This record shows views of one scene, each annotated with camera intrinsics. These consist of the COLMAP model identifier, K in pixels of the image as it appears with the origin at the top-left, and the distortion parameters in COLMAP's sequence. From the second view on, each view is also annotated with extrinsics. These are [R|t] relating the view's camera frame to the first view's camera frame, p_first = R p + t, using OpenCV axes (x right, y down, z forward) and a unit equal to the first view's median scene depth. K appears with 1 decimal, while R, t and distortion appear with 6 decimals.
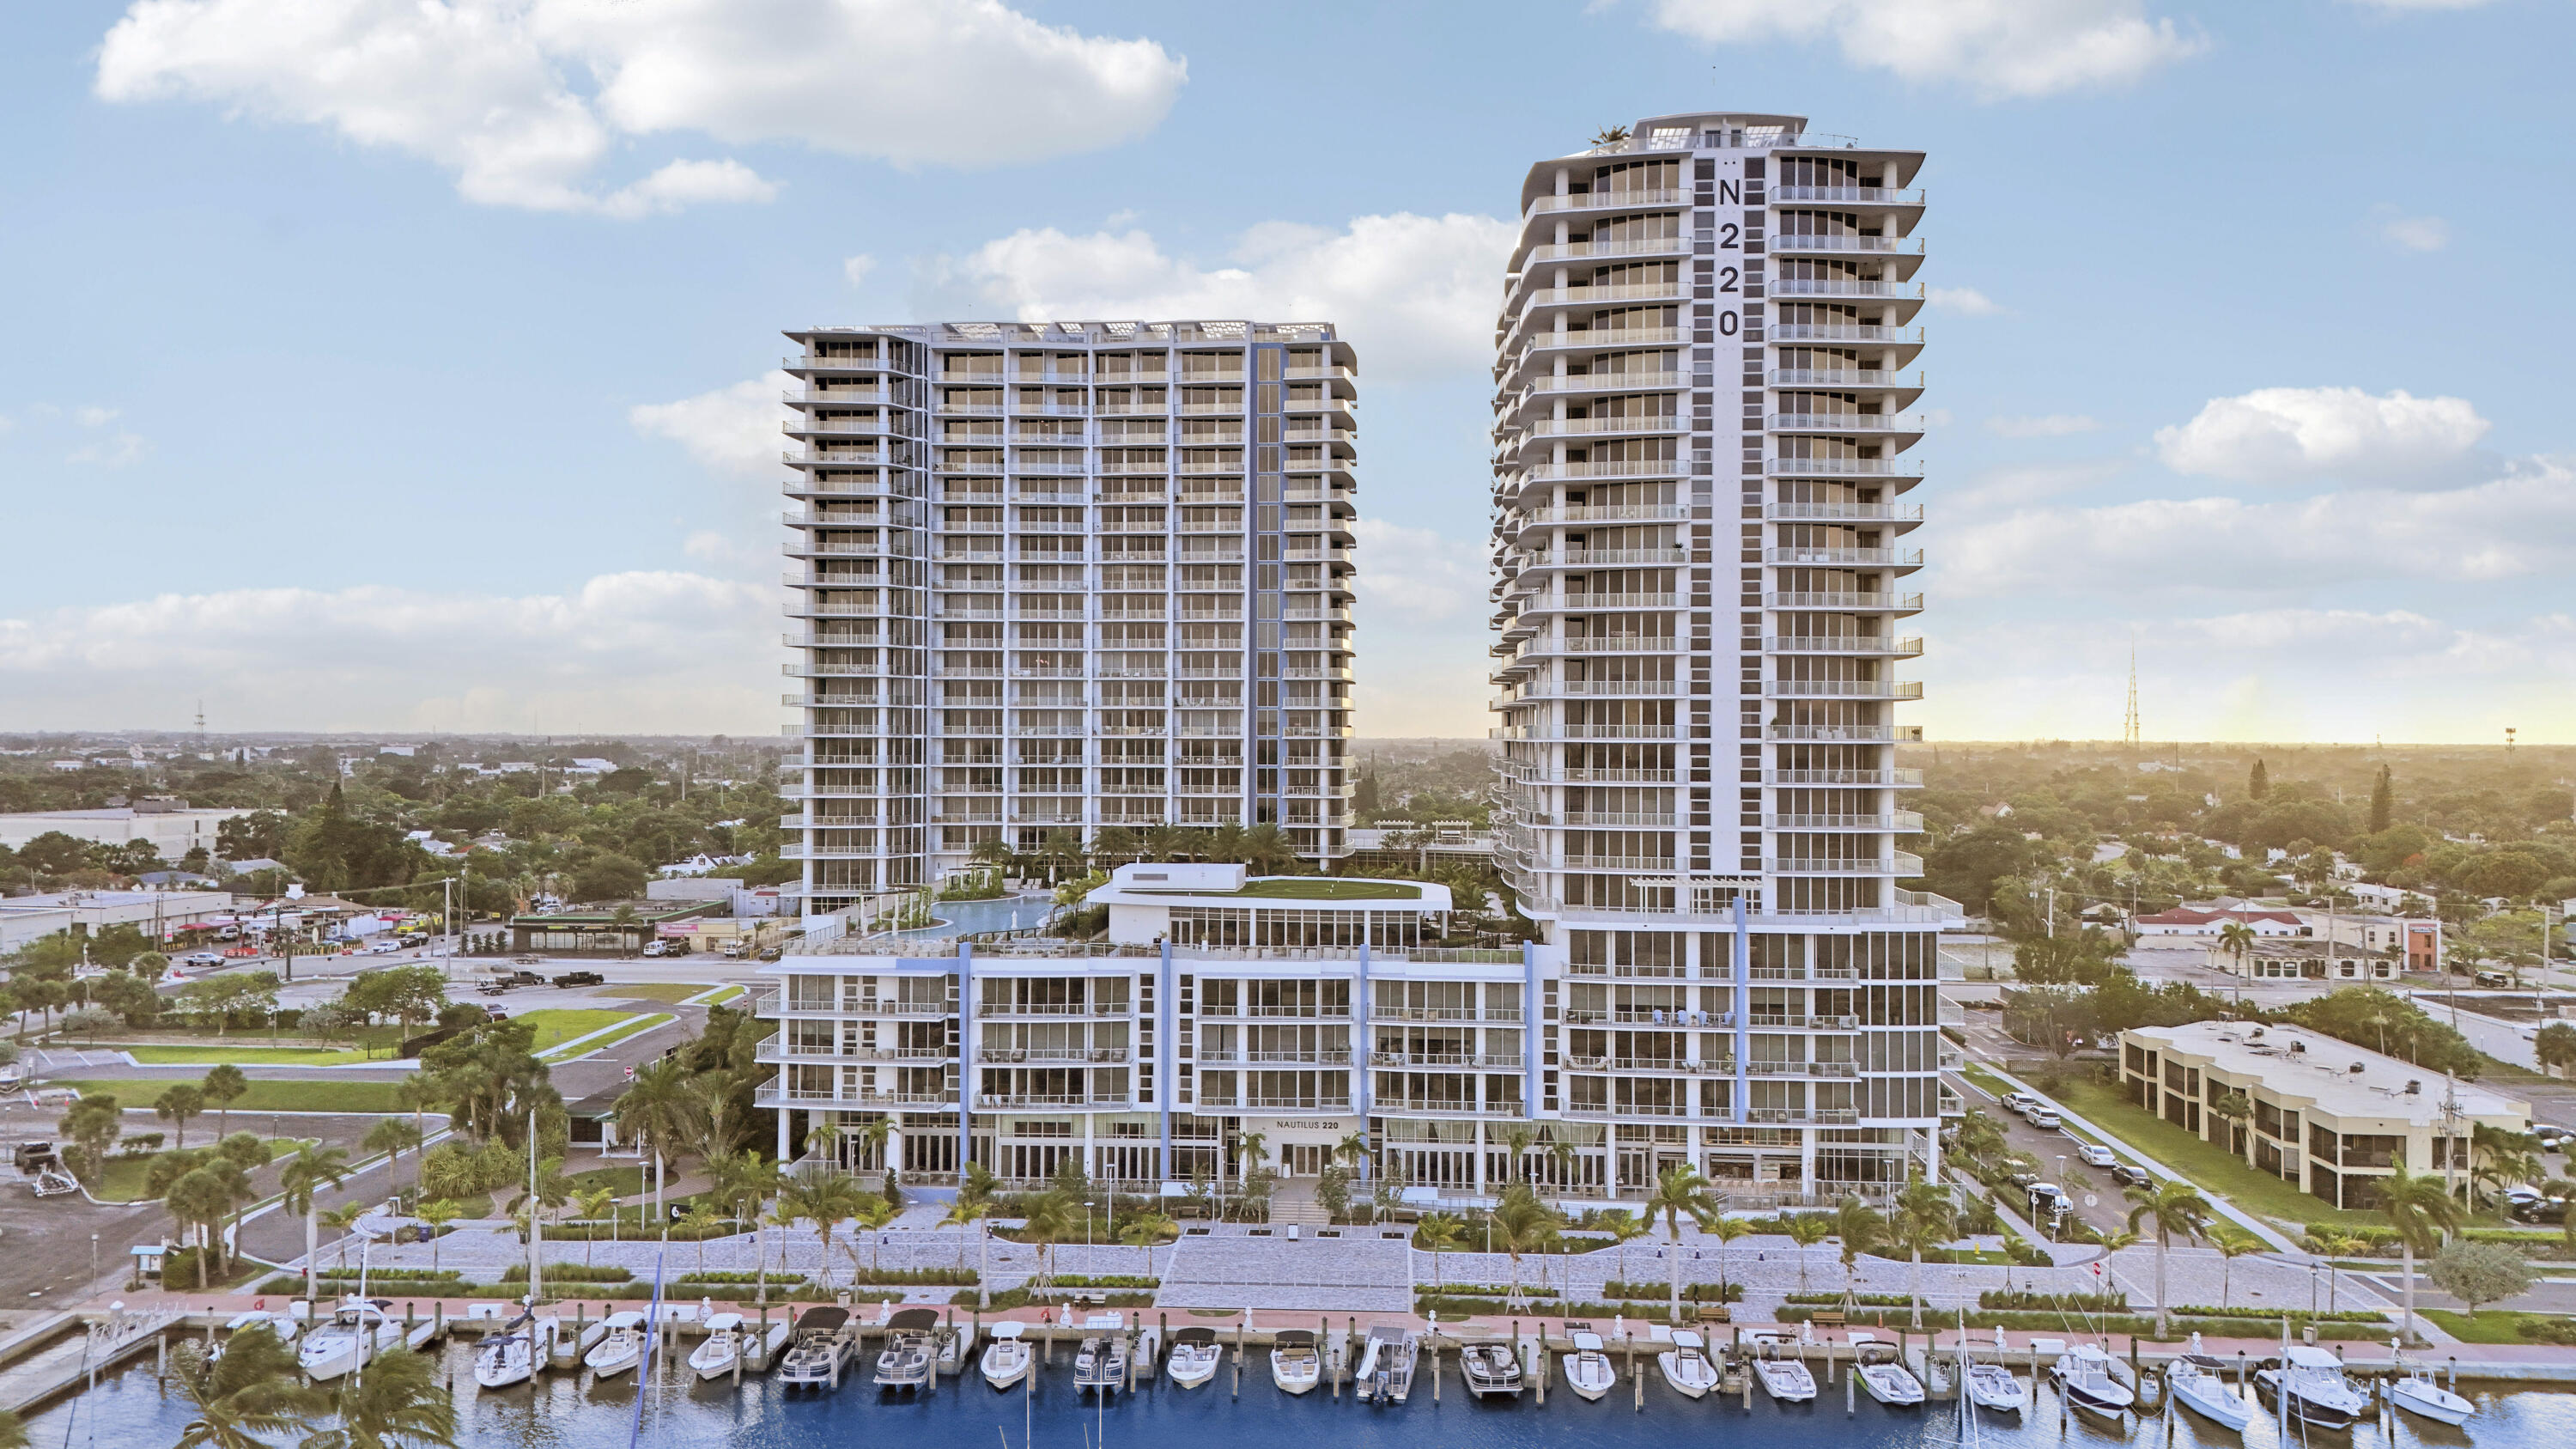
lens RADIAL K [[1899.0, 0, 1309.1], [0, 1899.0, 716.0], [0, 0, 1]] dist [0.048155, -0.004131]
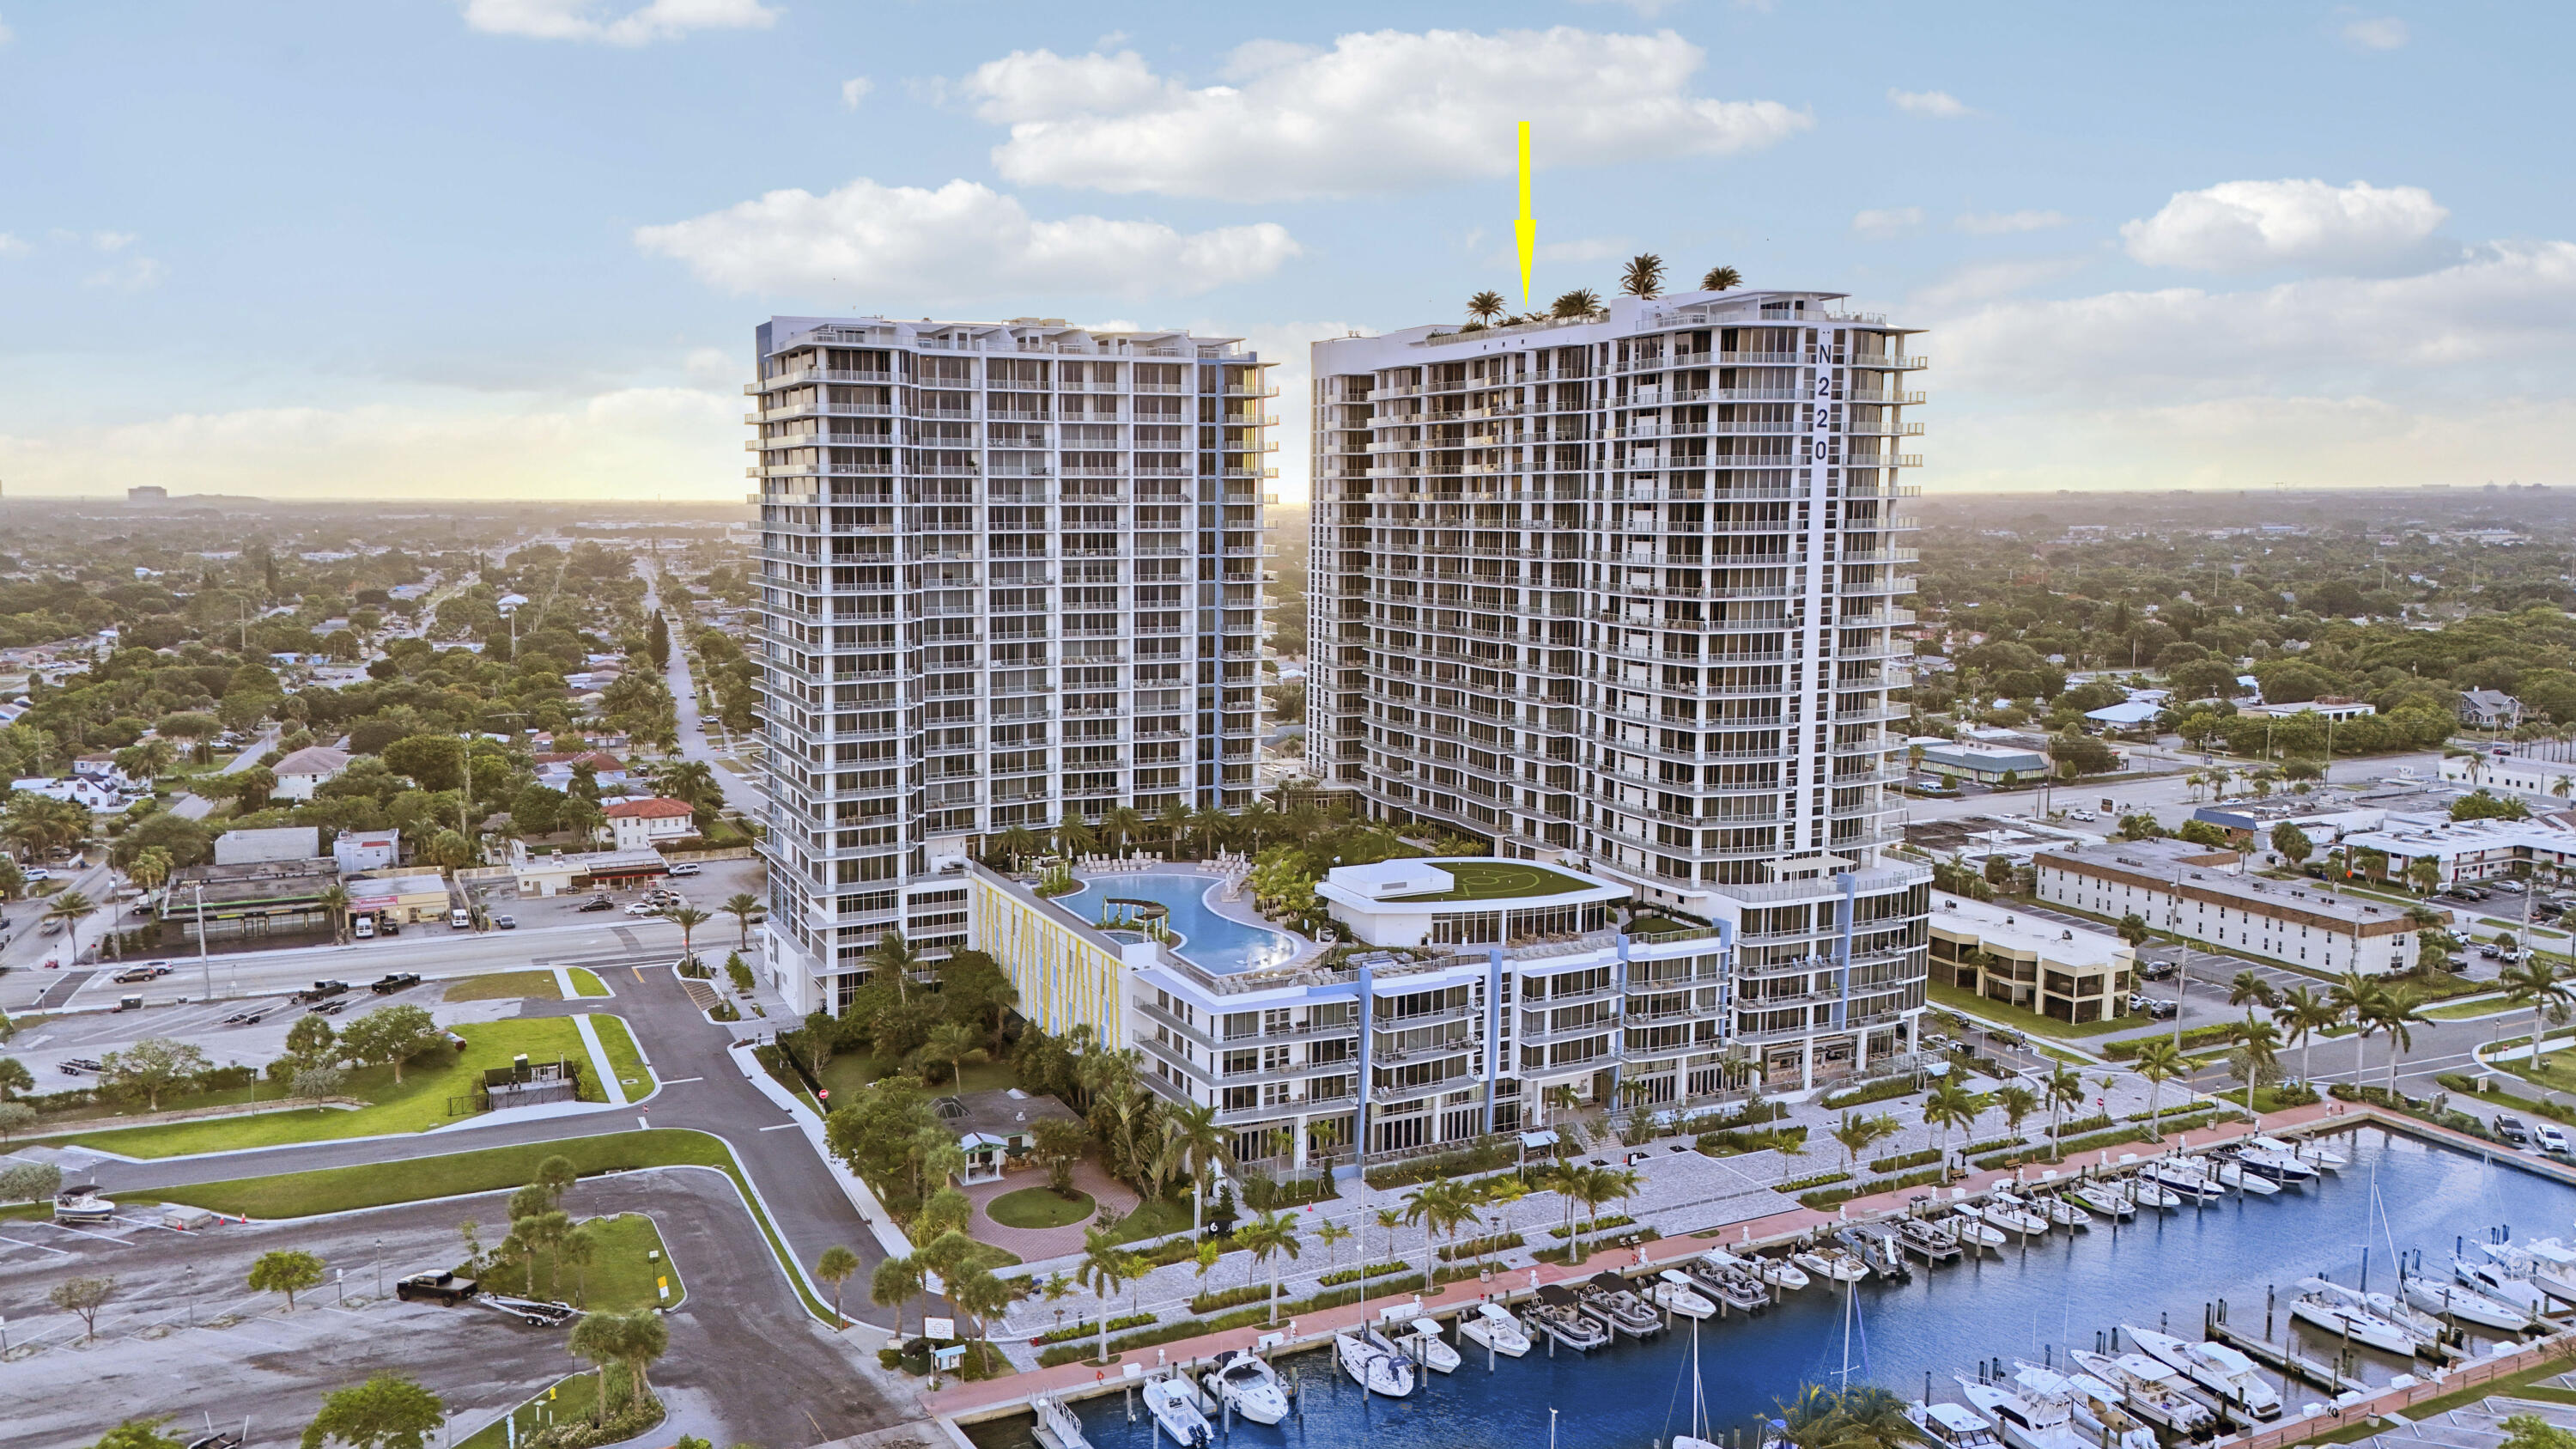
lens RADIAL K [[1930.4, 0, 1288.0], [0, 1930.4, 724.5], [0, 0, 1]] dist [0.043098, -0.005577]
pose [[0.882976, -0.059533, 0.465627, -0.765168], [0.001297, 0.992231, 0.124403, -0.185880], [-0.469416, -0.109241, 0.876194, -0.047625]]
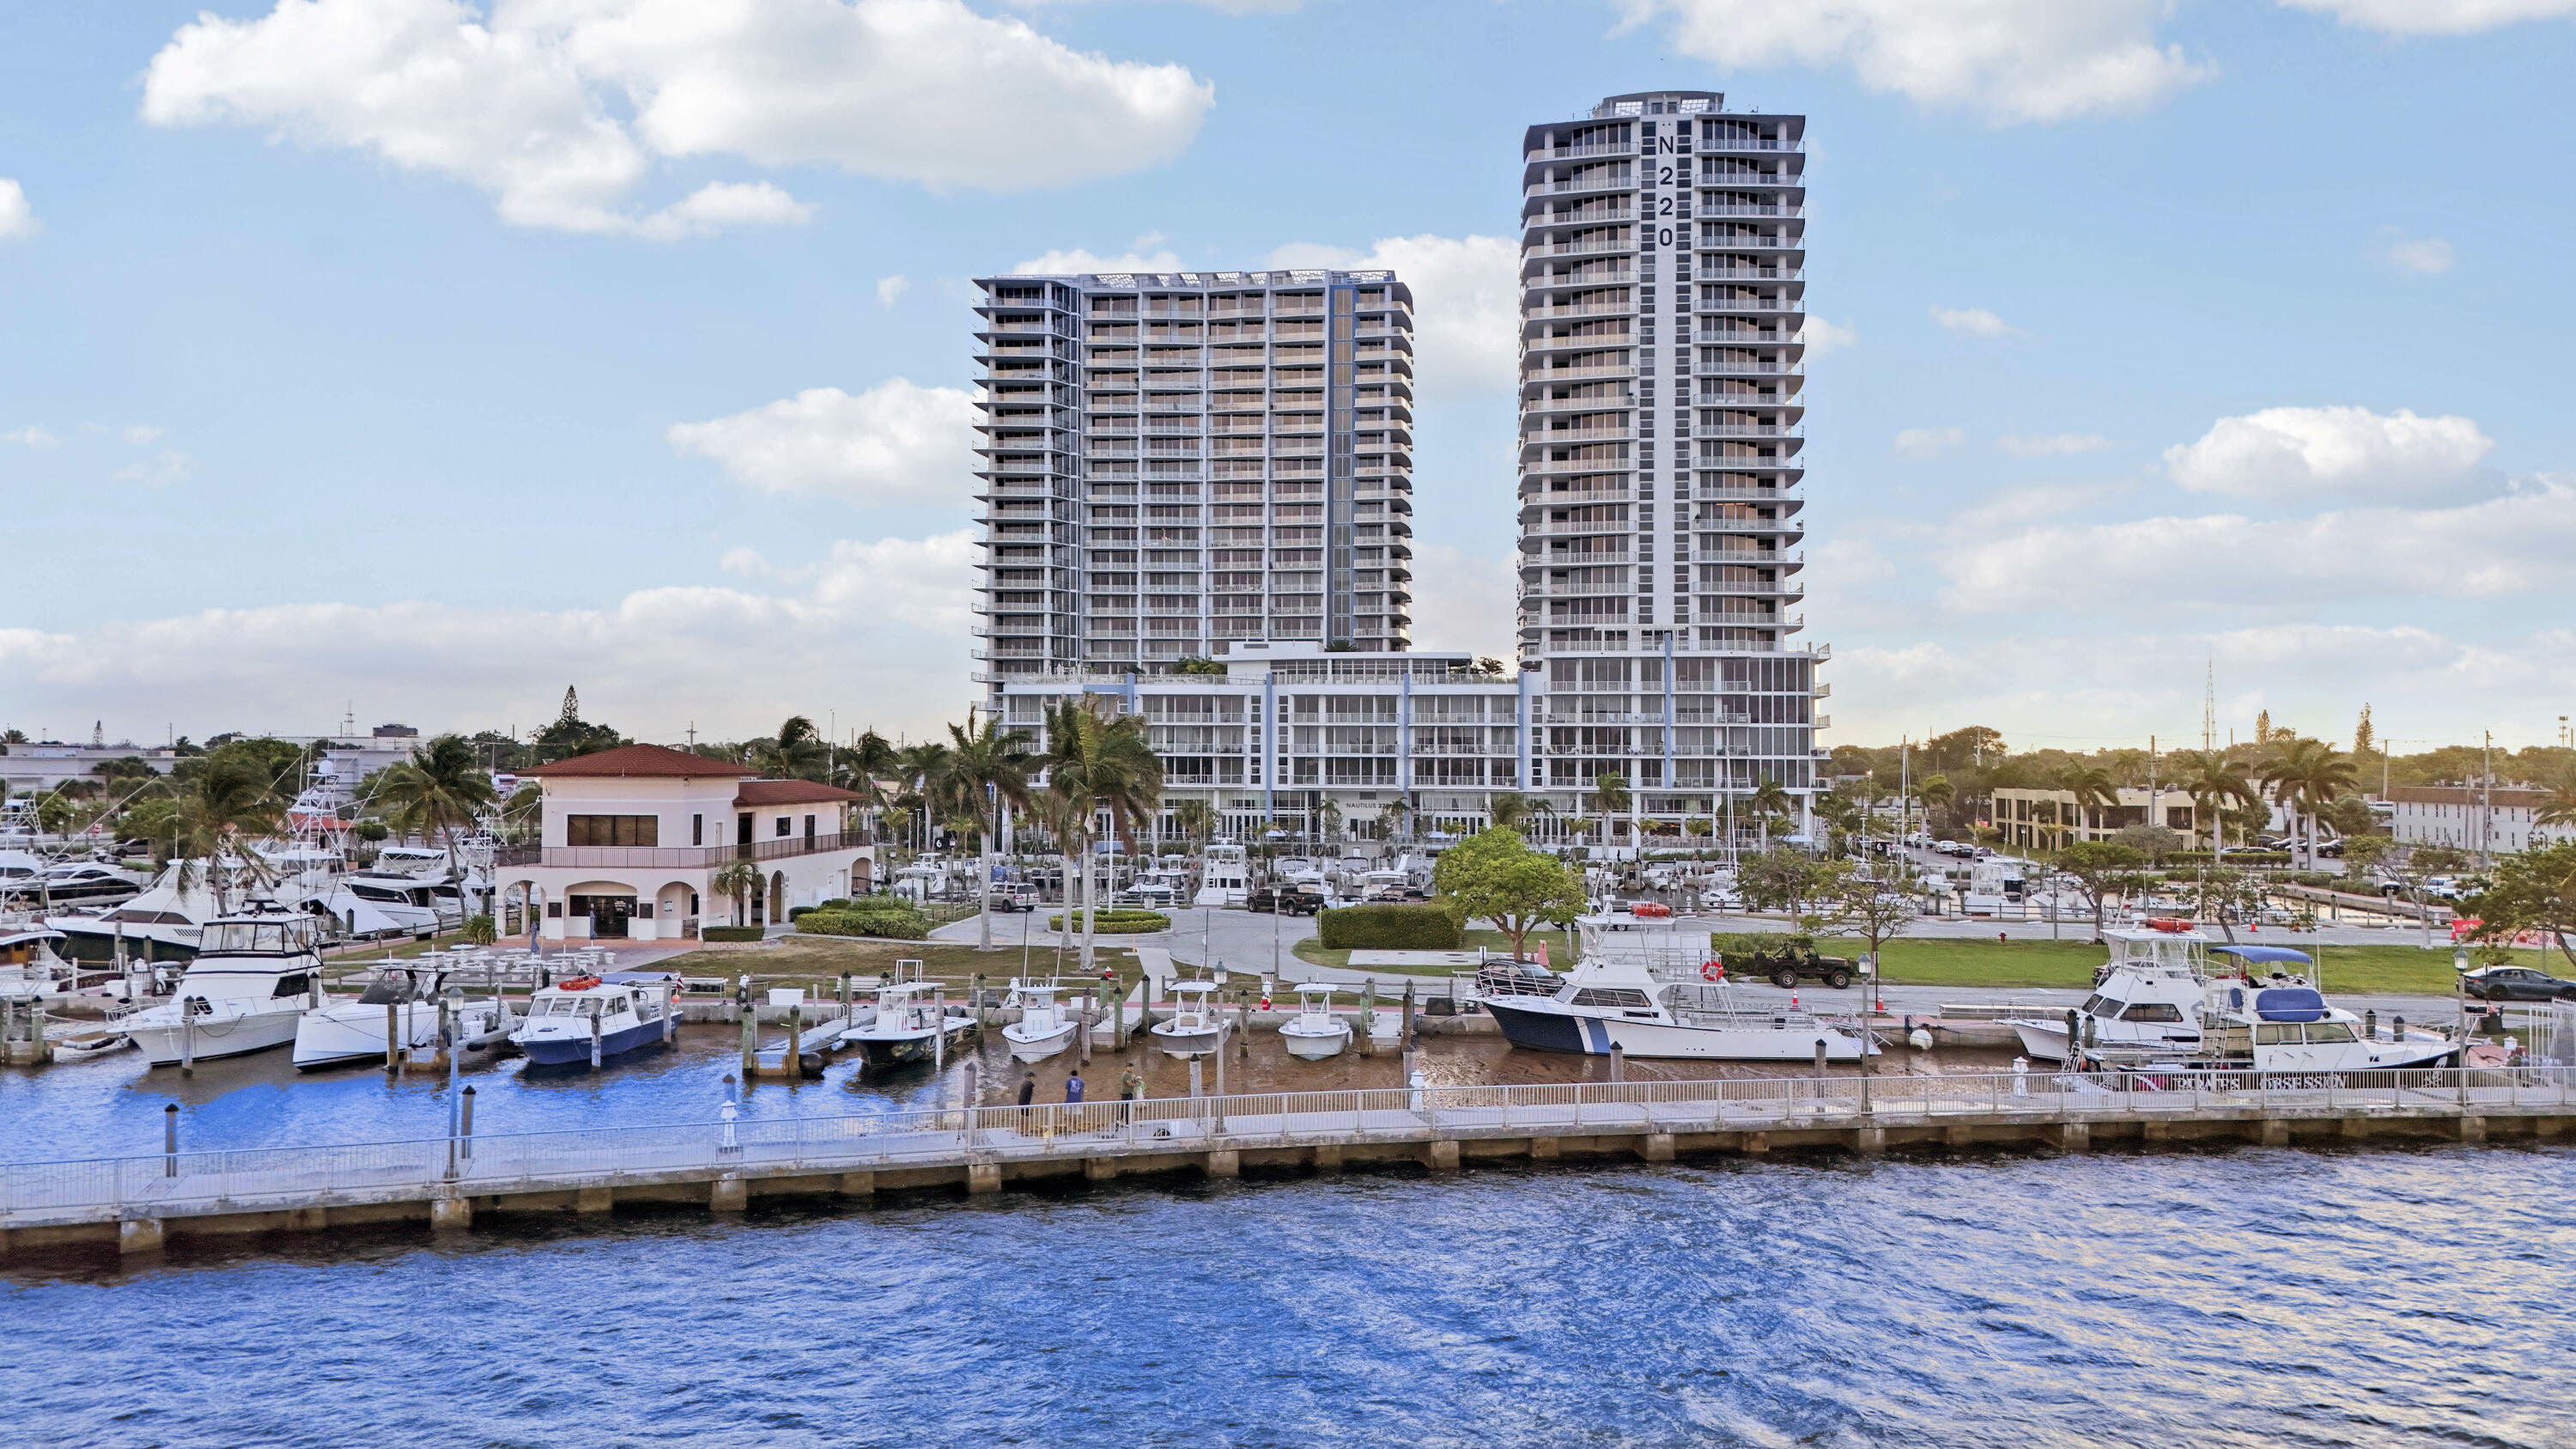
lens RADIAL K [[1908.3, 0, 1289.0], [0, 1908.3, 721.3], [0, 0, 1]] dist [0.055831, -0.026857]
pose [[0.998661, 0.001165, -0.051724, 0.014102], [-0.001876, 0.999905, -0.013690, 0.174115], [0.051703, 0.013769, 0.998568, -0.434779]]
